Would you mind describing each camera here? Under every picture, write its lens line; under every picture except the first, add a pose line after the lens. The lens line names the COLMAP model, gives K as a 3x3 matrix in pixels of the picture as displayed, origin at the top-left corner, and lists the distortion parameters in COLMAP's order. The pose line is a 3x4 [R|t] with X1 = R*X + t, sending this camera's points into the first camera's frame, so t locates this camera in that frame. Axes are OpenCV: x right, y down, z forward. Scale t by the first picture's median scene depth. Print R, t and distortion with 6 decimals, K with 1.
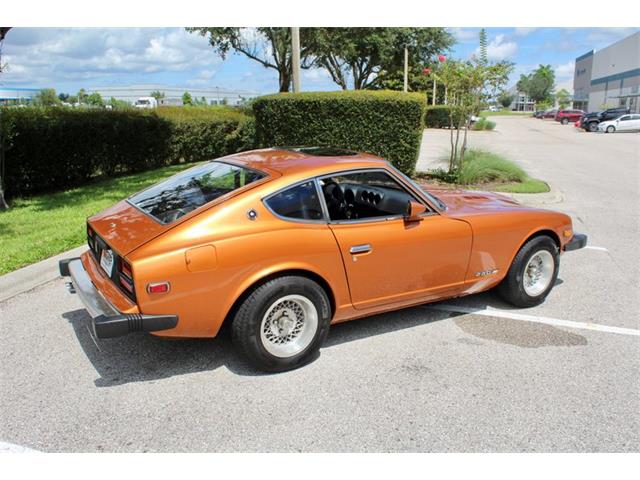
lens RADIAL K [[582.1, 0, 318.1], [0, 582.1, 243.4], [0, 0, 1]] dist [-0.154232, 0.149237]
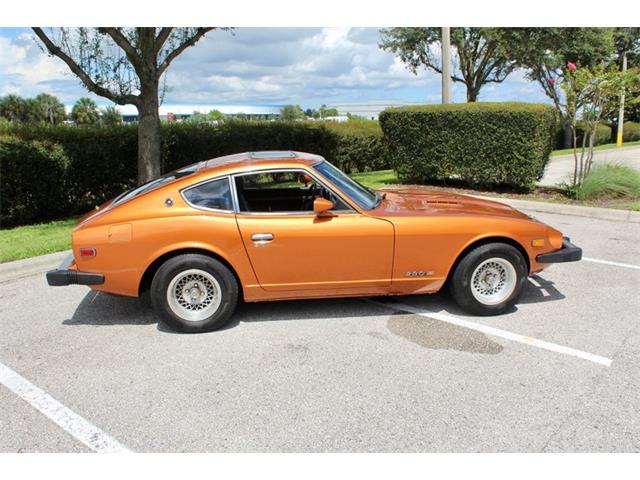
lens RADIAL K [[582.1, 0, 318.1], [0, 582.1, 243.4], [0, 0, 1]] dist [-0.154232, 0.149237]
pose [[0.921852, 0.064128, -0.382201, 0.215303], [-0.073899, 0.997206, -0.010923, 0.009320], [0.380432, 0.038314, 0.924015, -0.008429]]
